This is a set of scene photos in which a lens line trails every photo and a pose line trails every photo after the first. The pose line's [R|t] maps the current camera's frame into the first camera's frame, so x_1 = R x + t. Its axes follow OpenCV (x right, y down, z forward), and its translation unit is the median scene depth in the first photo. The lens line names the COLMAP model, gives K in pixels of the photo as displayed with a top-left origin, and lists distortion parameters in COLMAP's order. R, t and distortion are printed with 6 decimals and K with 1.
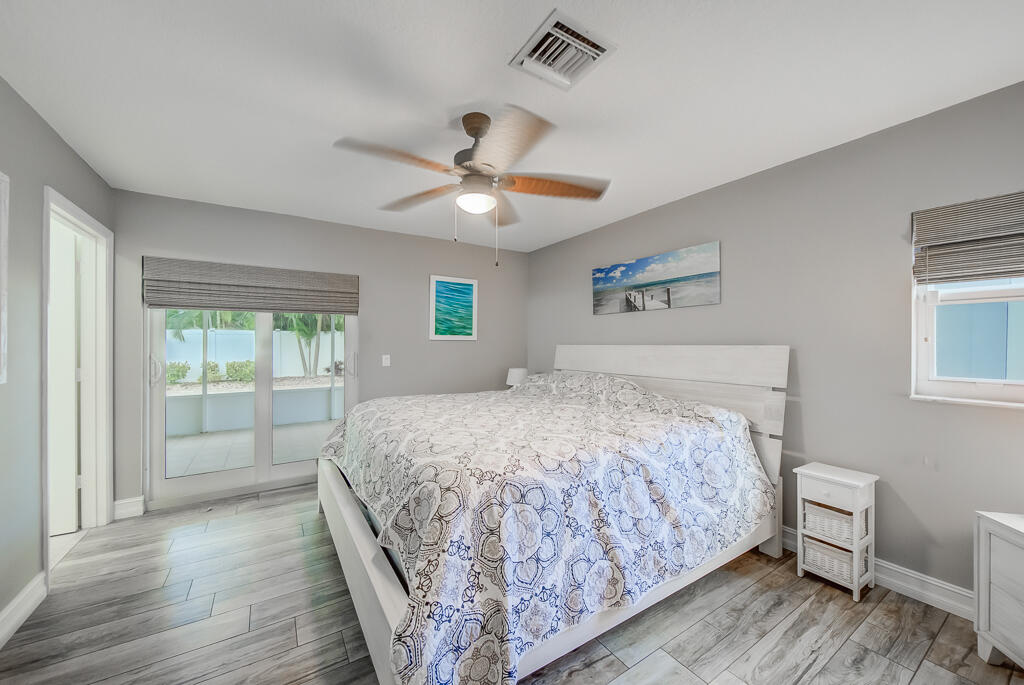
lens RADIAL K [[371.0, 0, 519.3], [0, 371.0, 343.0], [0, 0, 1]] dist [-0.000998, -0.001007]
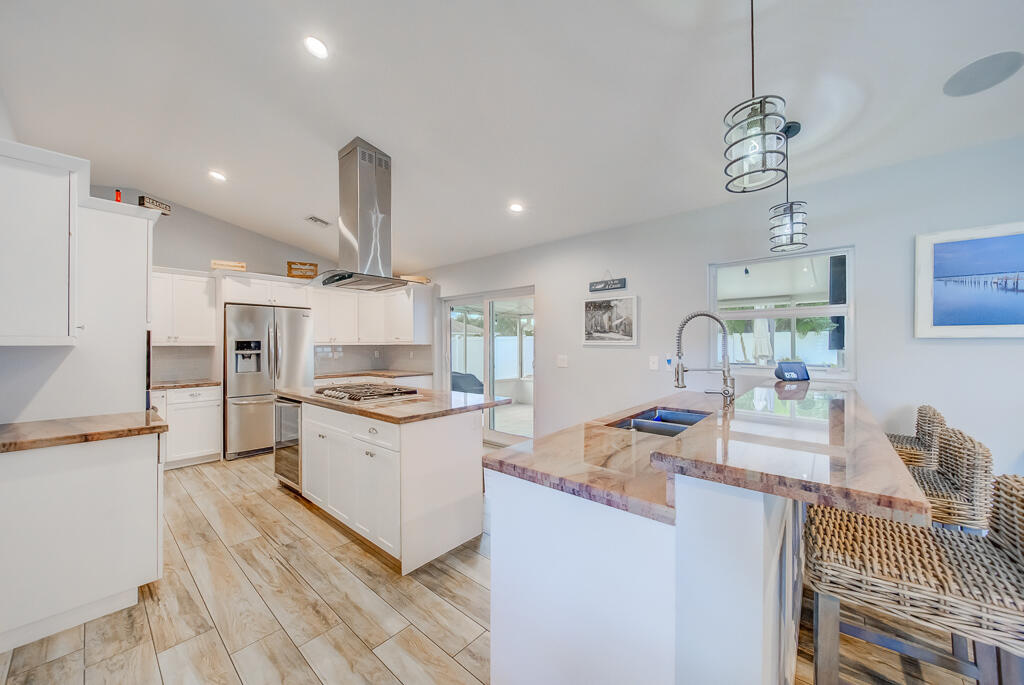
lens RADIAL K [[371.0, 0, 511.3], [0, 371.0, 346.1], [0, 0, 1]] dist [-0.000998, -0.001007]
pose [[0.282098, -0.003474, -0.959379, 0.219996], [0.012637, 0.999920, 0.000095, -0.000999], [0.959303, -0.012150, 0.282119, 0.169757]]
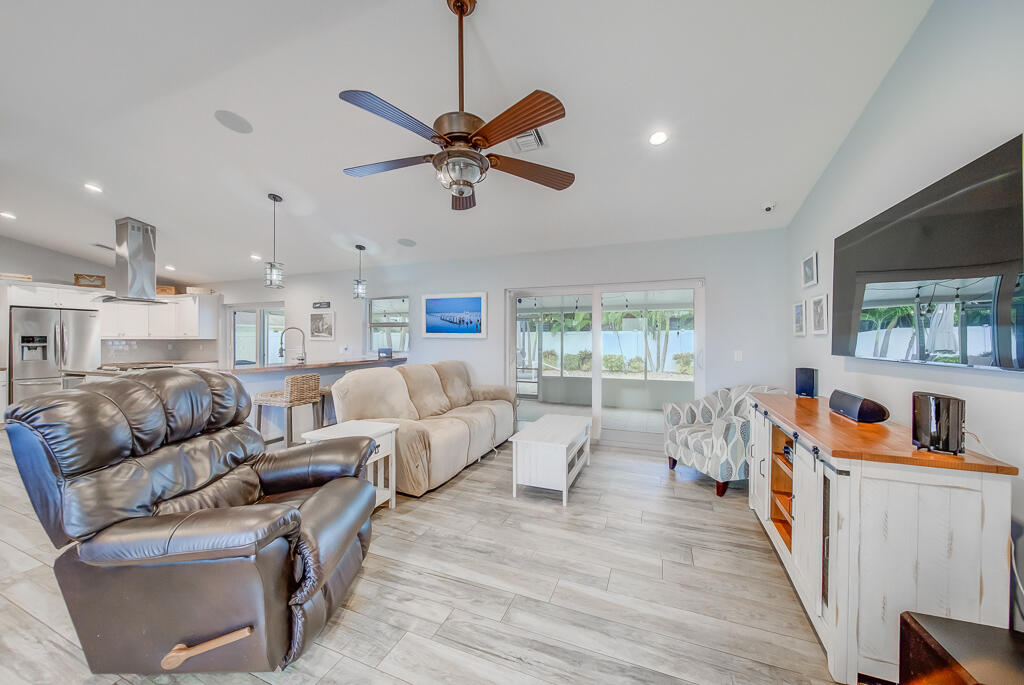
lens RADIAL K [[371.0, 0, 508.1], [0, 371.0, 340.8], [0, 0, 1]] dist [-0.000998, -0.001007]
pose [[0.570930, -0.002045, -0.820997, 1.555844], [0.008501, 0.999958, 0.003421, 0.004912], [0.820955, -0.008933, 0.570923, 0.522819]]
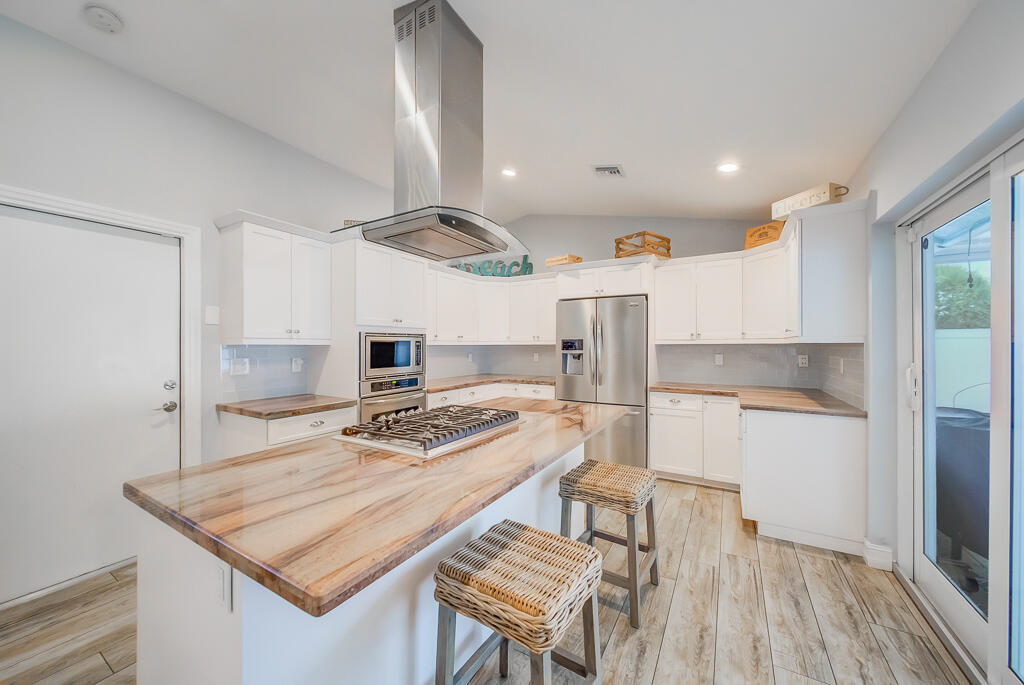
lens RADIAL K [[371.0, 0, 511.6], [0, 371.0, 344.0], [0, 0, 1]] dist [-0.000998, -0.001007]
pose [[-0.896906, -0.003343, -0.442209, -0.779689], [0.001515, 0.999942, -0.010633, -0.006068], [0.442219, -0.010206, -0.896849, 0.719637]]
